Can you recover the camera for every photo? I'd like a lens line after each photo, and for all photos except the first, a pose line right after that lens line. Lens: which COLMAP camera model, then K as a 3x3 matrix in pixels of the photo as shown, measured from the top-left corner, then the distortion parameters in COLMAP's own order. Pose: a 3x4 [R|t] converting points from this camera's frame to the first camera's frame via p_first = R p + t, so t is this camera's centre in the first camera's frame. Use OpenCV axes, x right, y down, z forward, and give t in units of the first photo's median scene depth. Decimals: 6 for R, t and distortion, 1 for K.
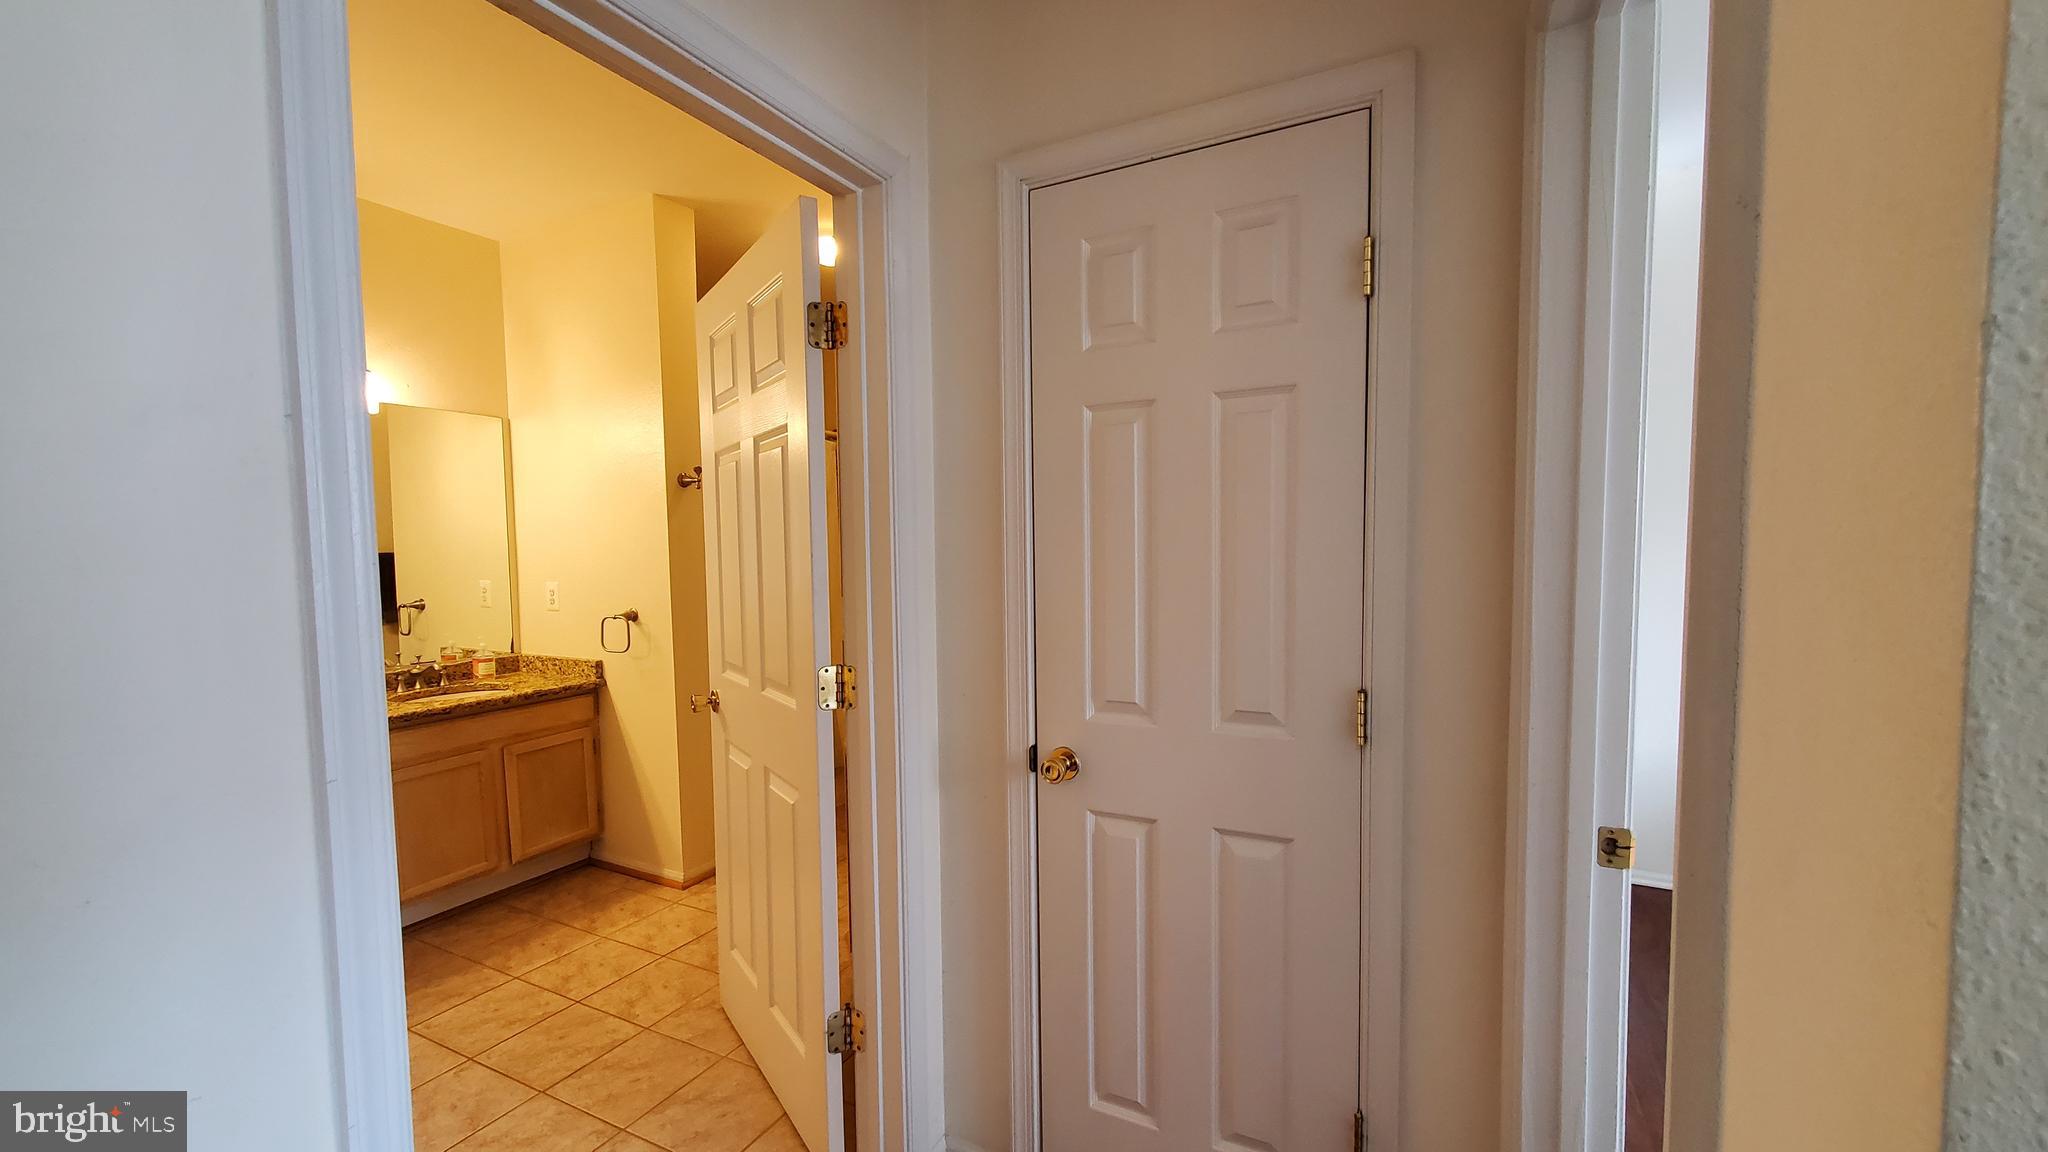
lens RADIAL K [[819.0, 0, 1021.6], [0, 819.0, 600.6], [0, 0, 1]] dist [0.010510, -0.000099]
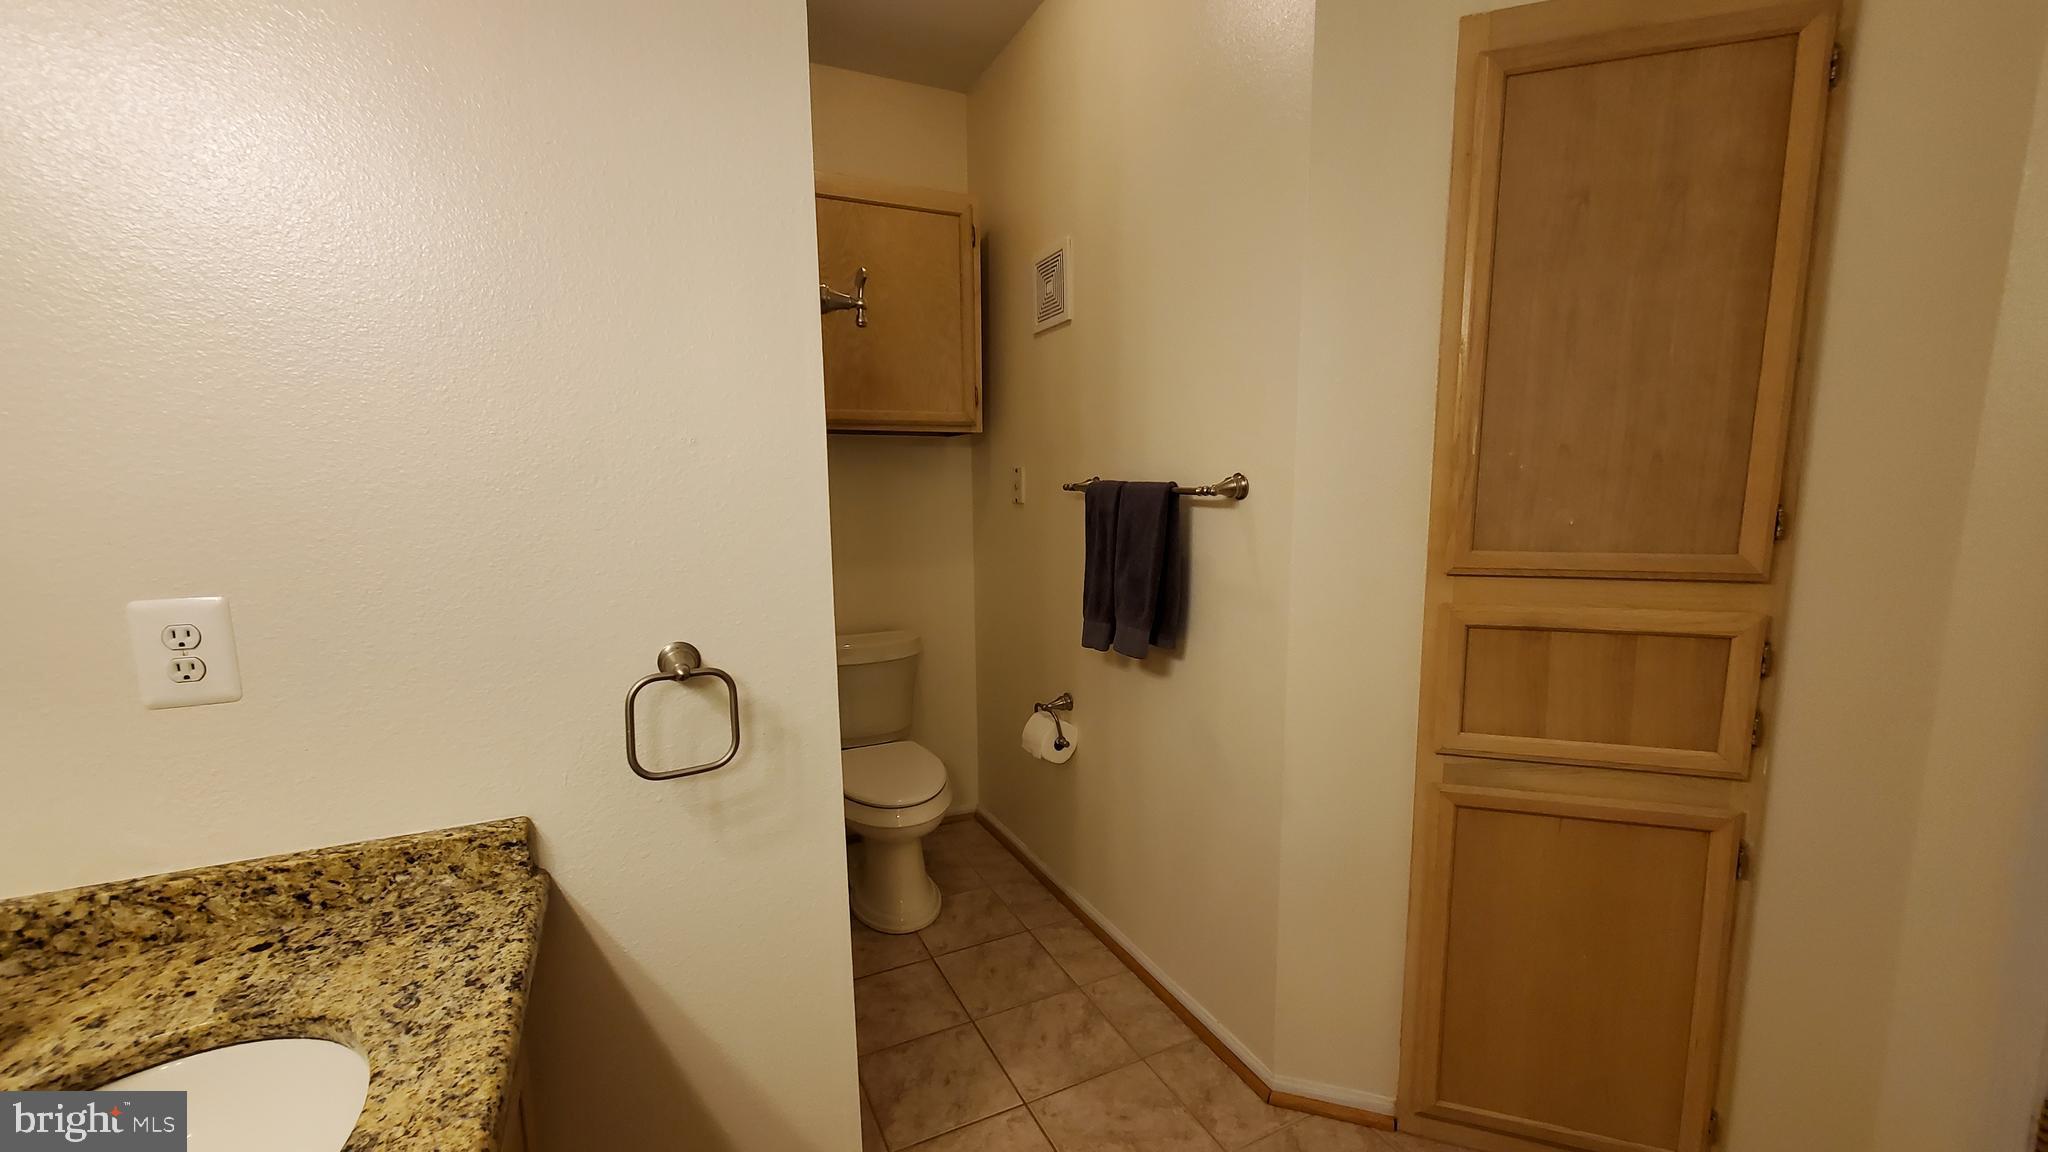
lens RADIAL K [[811.1, 0, 1019.1], [0, 811.1, 599.4], [0, 0, 1]] dist [0.010831, -0.002168]
pose [[0.604412, -0.111914, 0.788772, -0.642421], [0.055733, 0.993598, 0.098270, -0.034662], [-0.794720, -0.015435, 0.606779, 0.651730]]
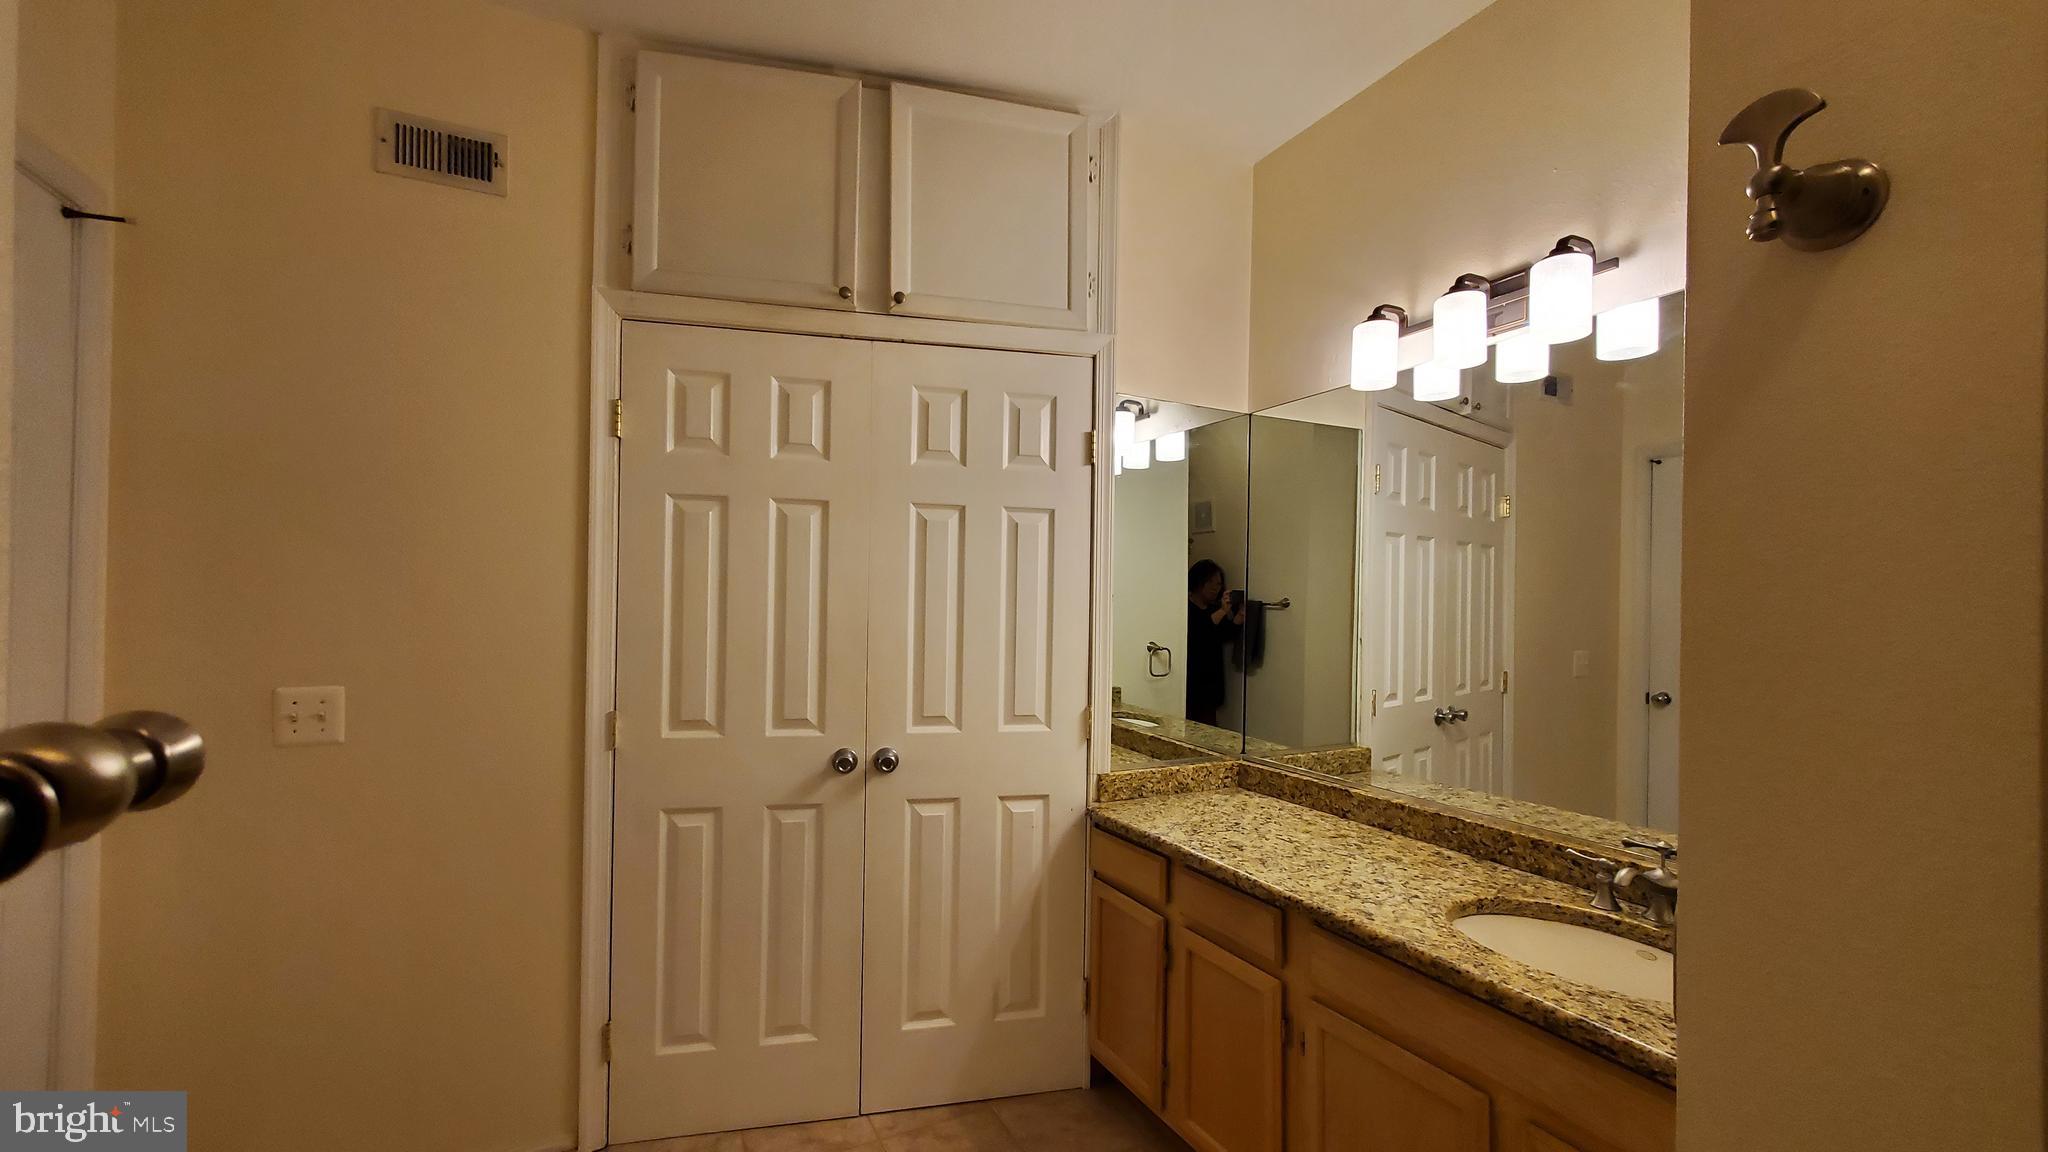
lens RADIAL K [[814.6, 0, 1025.1], [0, 814.6, 601.7], [0, 0, 1]] dist [0.006733, -0.000368]
pose [[-0.581926, -0.002622, -0.813237, -0.171573], [-0.064636, 0.996980, 0.043036, -0.057054], [0.810669, 0.077608, -0.580339, 0.925665]]
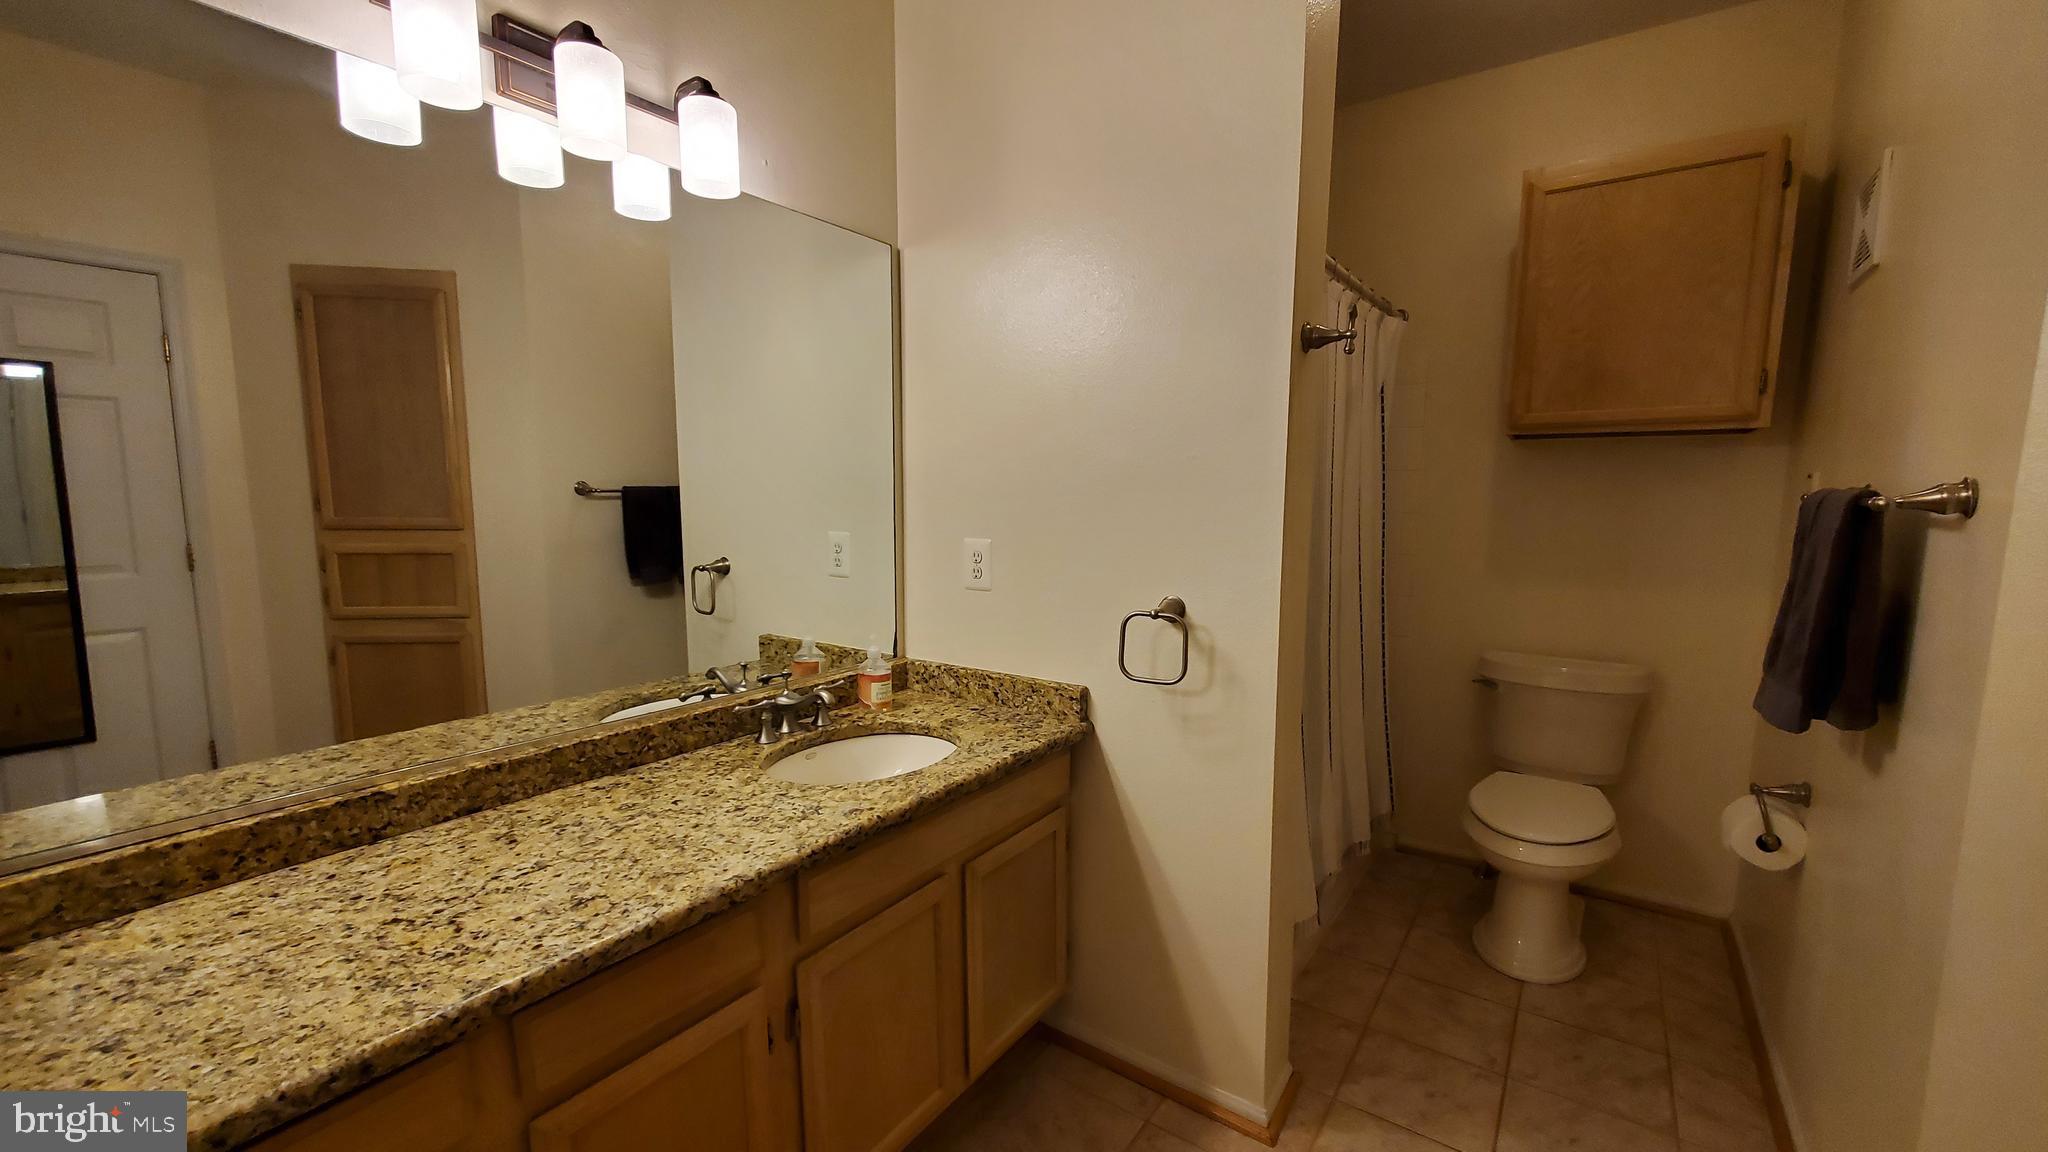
lens RADIAL K [[814.6, 0, 1025.1], [0, 814.6, 601.7], [0, 0, 1]] dist [0.006733, -0.000368]
pose [[0.990828, 0.031576, -0.131386, -0.485056], [-0.022665, 0.997375, 0.068769, -0.019514], [0.133212, -0.065160, 0.988943, 0.469566]]
